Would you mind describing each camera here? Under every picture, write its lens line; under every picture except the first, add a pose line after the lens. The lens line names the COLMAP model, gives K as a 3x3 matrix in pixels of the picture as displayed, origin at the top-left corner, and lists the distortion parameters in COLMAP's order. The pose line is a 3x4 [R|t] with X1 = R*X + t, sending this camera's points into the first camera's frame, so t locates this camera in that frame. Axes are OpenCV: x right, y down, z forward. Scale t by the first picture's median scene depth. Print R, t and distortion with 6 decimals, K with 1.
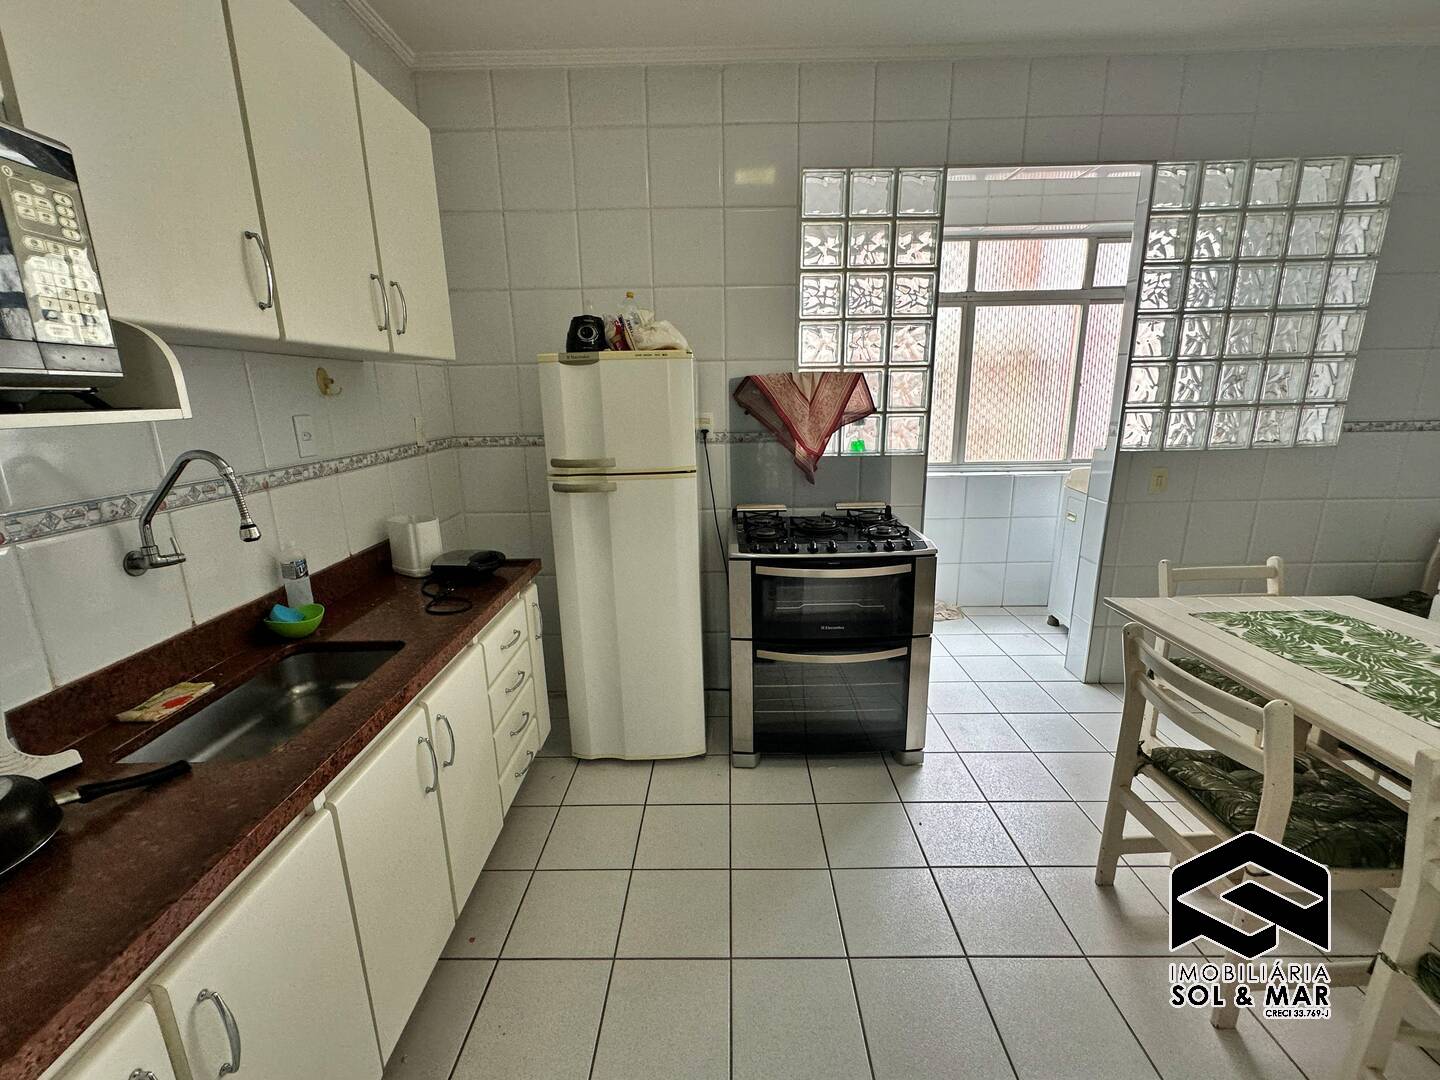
lens RADIAL K [[608.5, 0, 719.7], [0, 608.5, 541.3], [0, 0, 1]] dist [-0.002961, 0.000433]
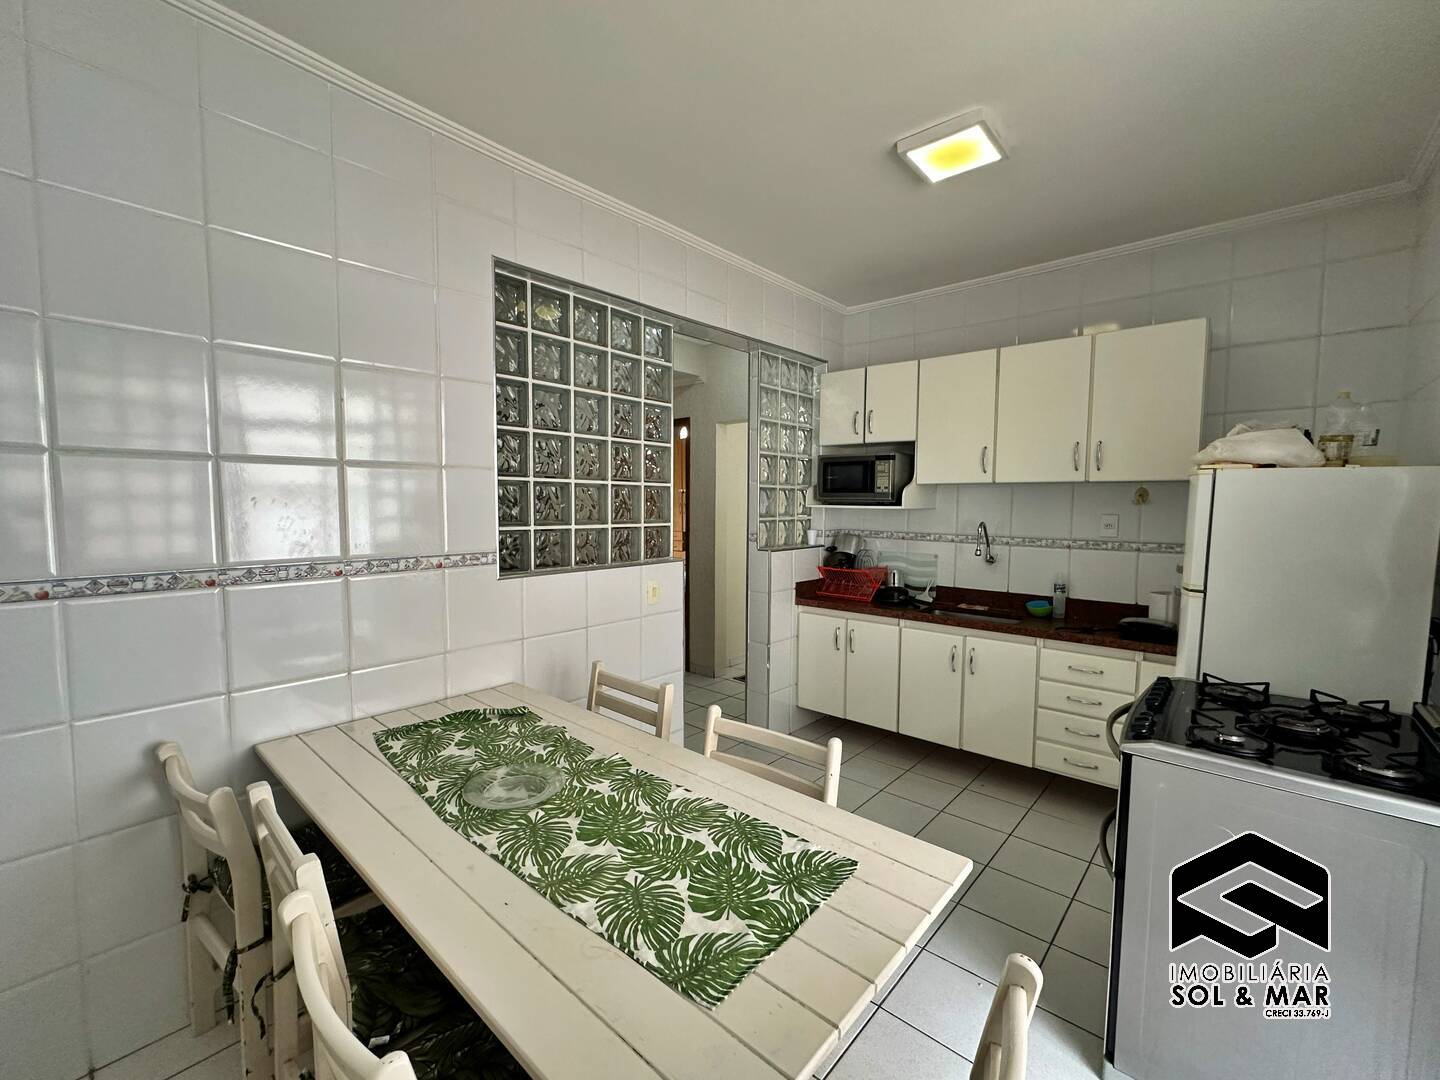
lens RADIAL K [[608.5, 0, 719.7], [0, 608.5, 541.3], [0, 0, 1]] dist [-0.002961, 0.000433]
pose [[-0.654931, 0.065982, -0.752803, 0.954060], [-0.173077, 0.956604, 0.234420, -0.236101], [0.735602, 0.283822, -0.615090, 0.854969]]
